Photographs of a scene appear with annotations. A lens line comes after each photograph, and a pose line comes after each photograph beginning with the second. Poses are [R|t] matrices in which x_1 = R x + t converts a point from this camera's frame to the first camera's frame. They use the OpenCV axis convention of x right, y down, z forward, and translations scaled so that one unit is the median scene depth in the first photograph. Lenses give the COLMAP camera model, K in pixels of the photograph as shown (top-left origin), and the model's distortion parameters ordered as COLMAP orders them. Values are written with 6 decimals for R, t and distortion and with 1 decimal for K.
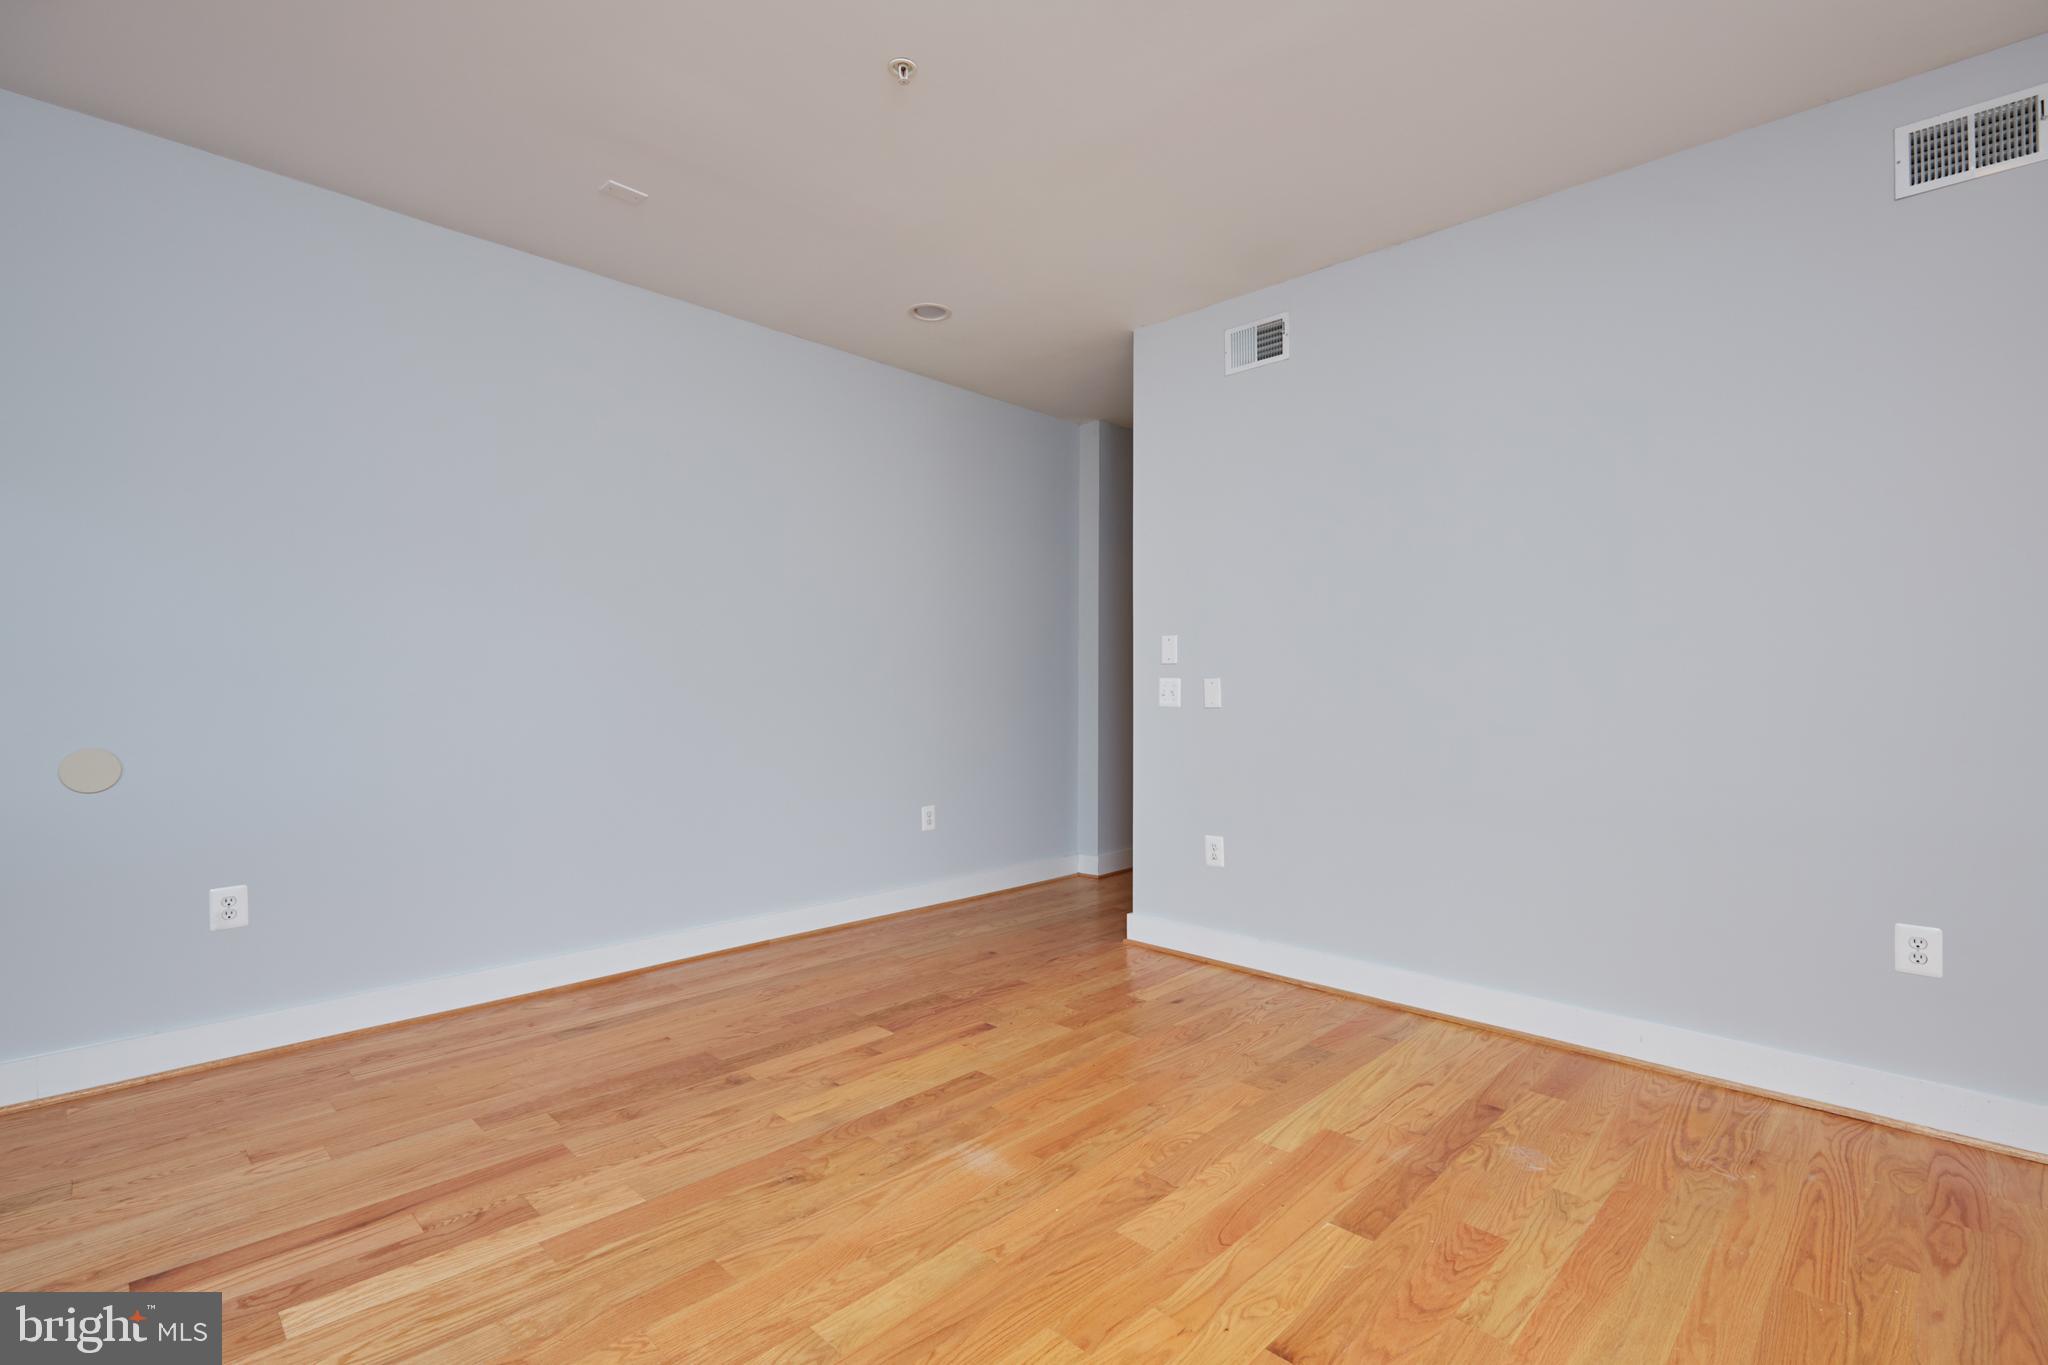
lens RADIAL K [[934.5, 0, 1027.1], [0, 934.5, 680.1], [0, 0, 1]] dist [0.004649, -0.001808]
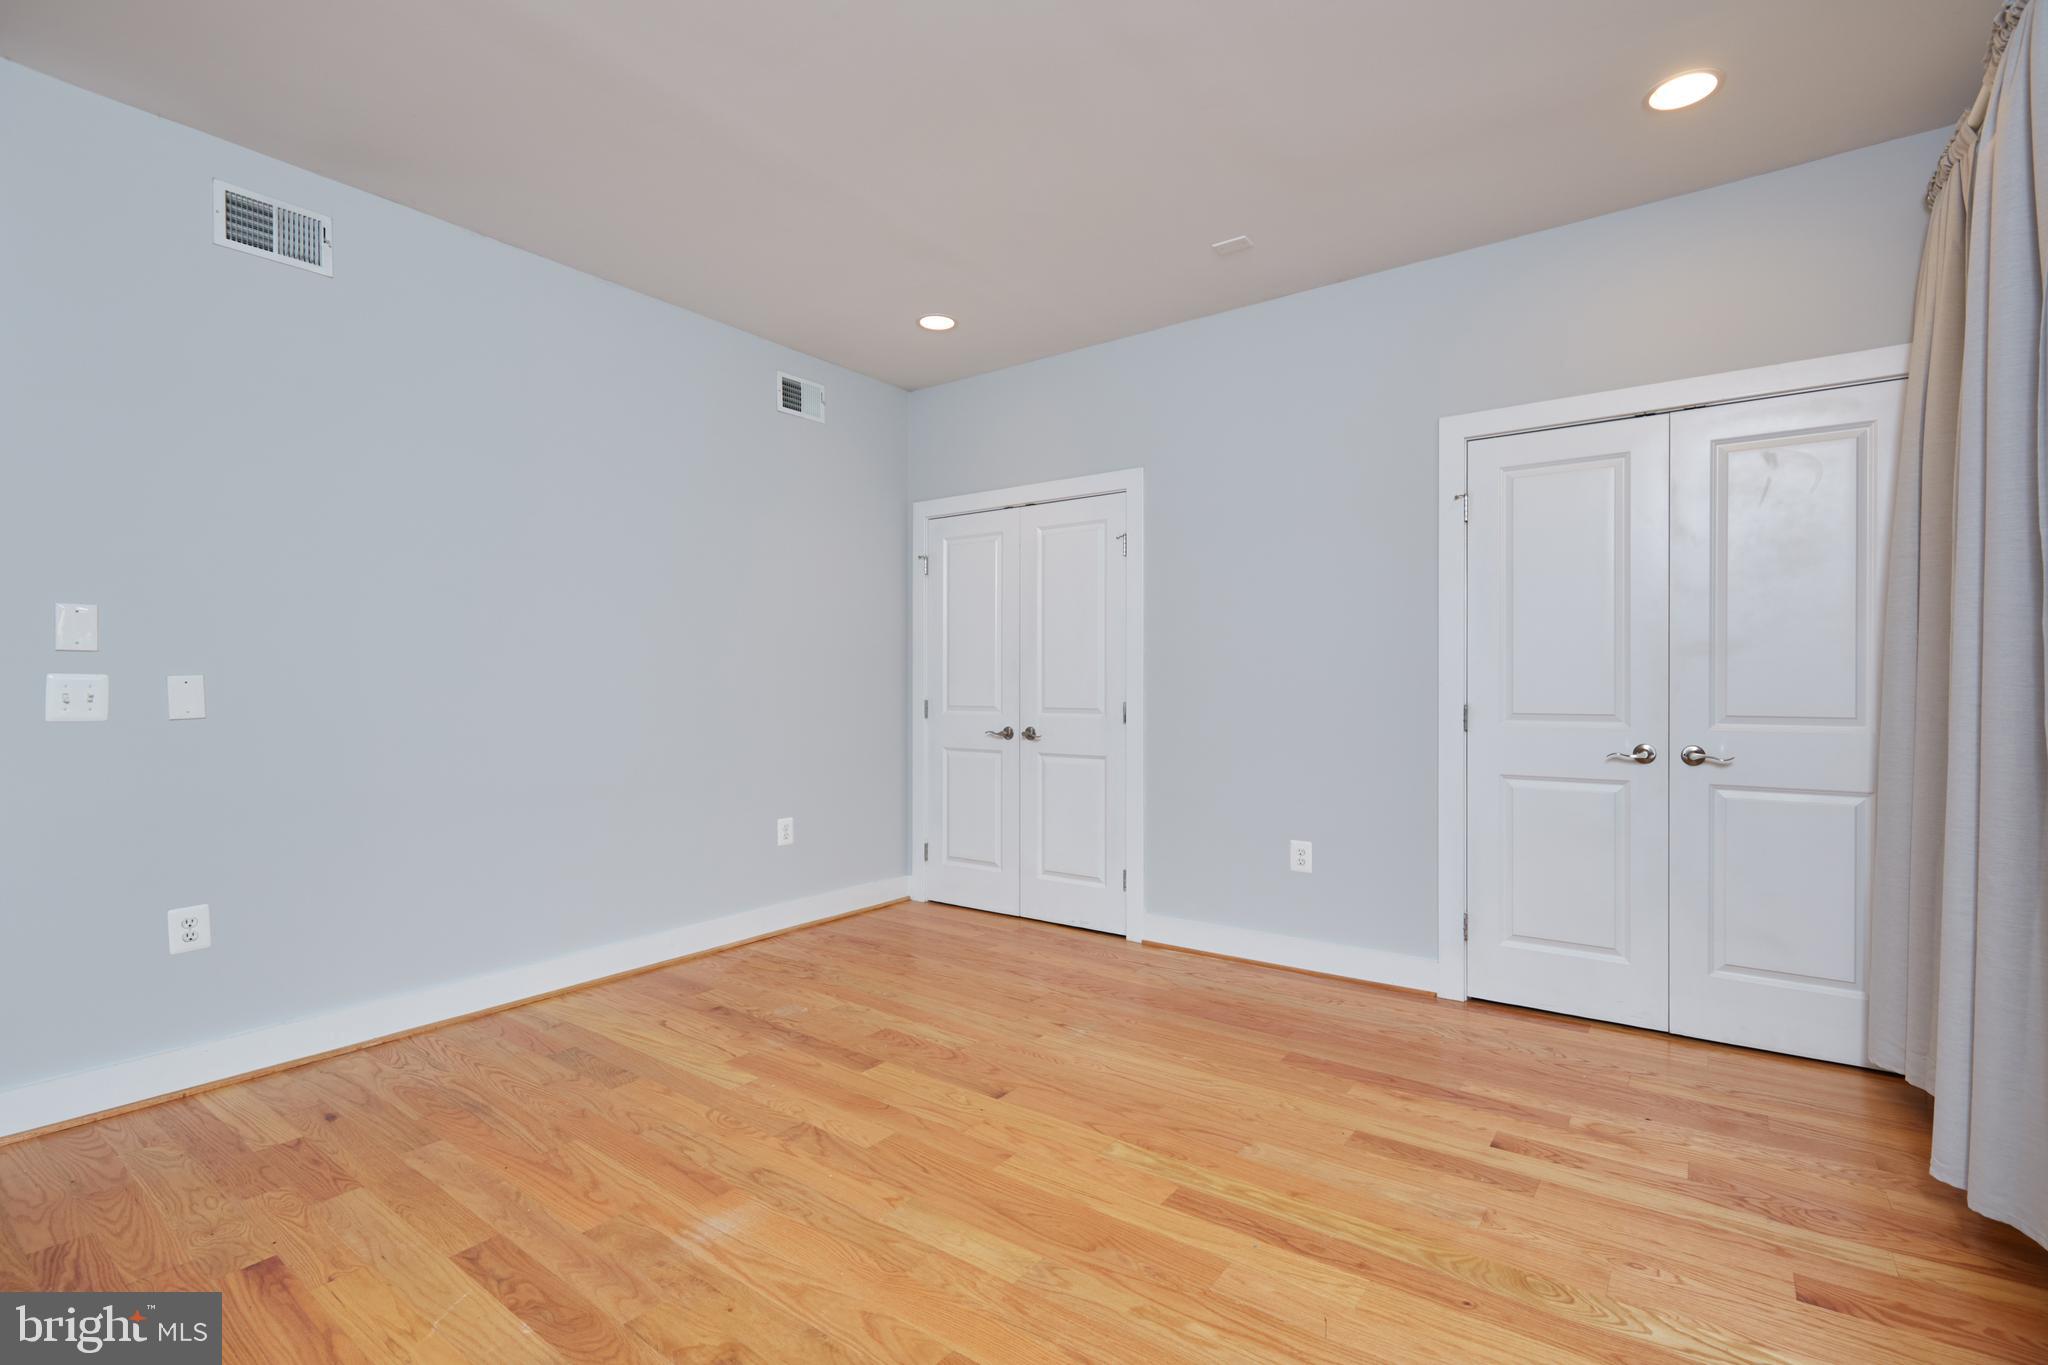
lens RADIAL K [[934.5, 0, 1023.1], [0, 934.5, 676.6], [0, 0, 1]] dist [0.004649, -0.001808]
pose [[-0.133235, 0.009755, 0.991037, -0.781814], [-0.003986, 0.999938, -0.010378, 0.004417], [-0.991077, -0.005333, -0.133187, 0.682215]]
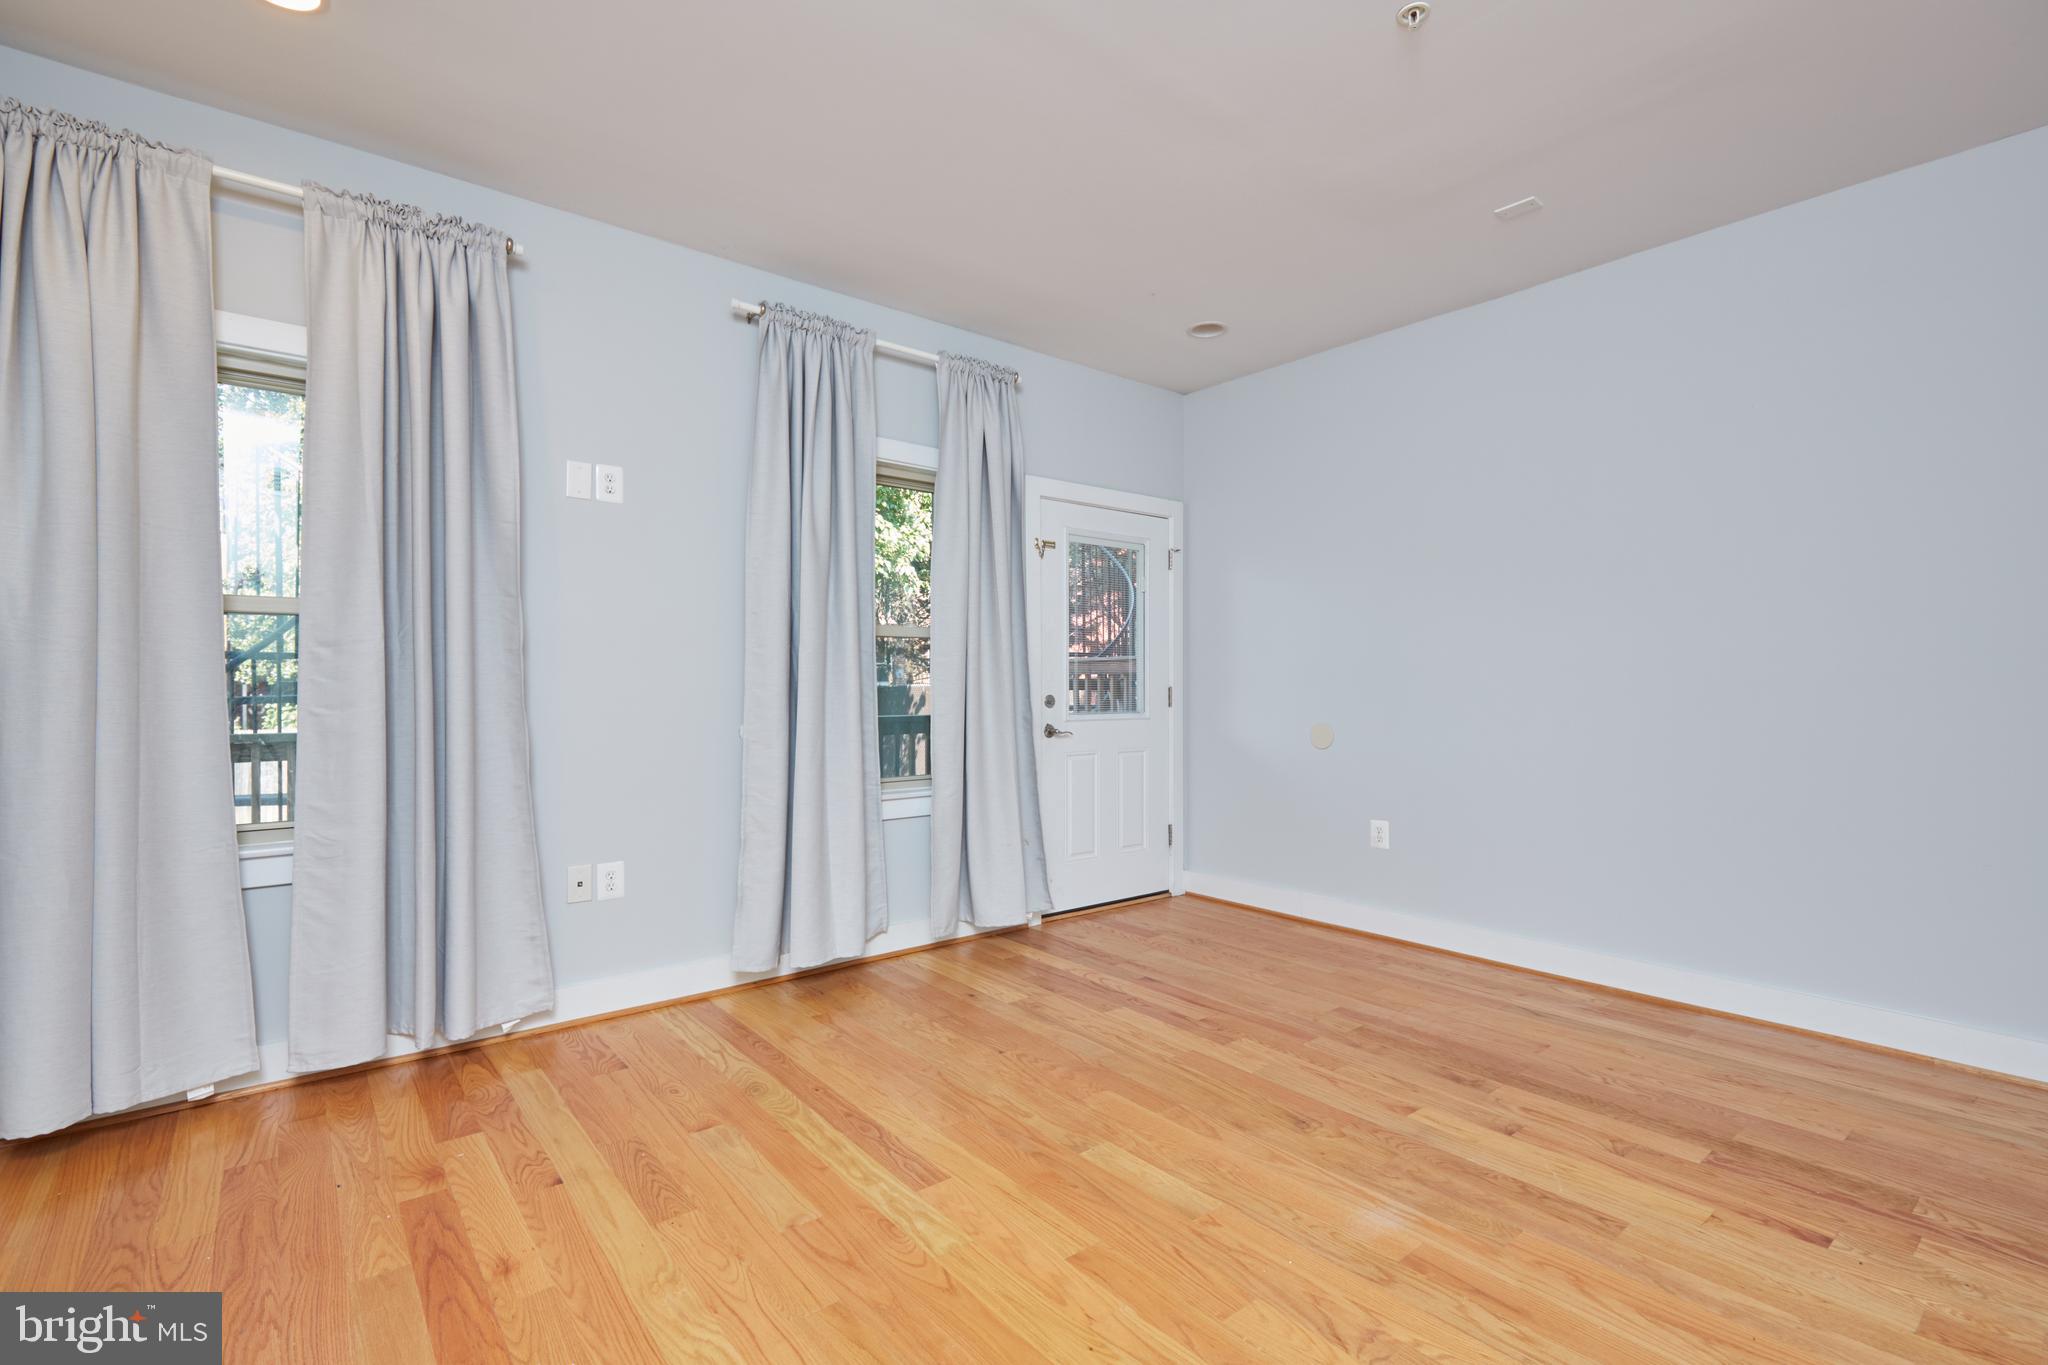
lens RADIAL K [[934.5, 0, 1027.1], [0, 934.5, 695.2], [0, 0, 1]] dist [0.004649, -0.001808]
pose [[-0.114940, 0.008445, -0.993337, 0.703300], [0.006988, 0.999946, 0.007692, 0.006422], [0.993348, -0.006057, -0.114993, 0.628557]]
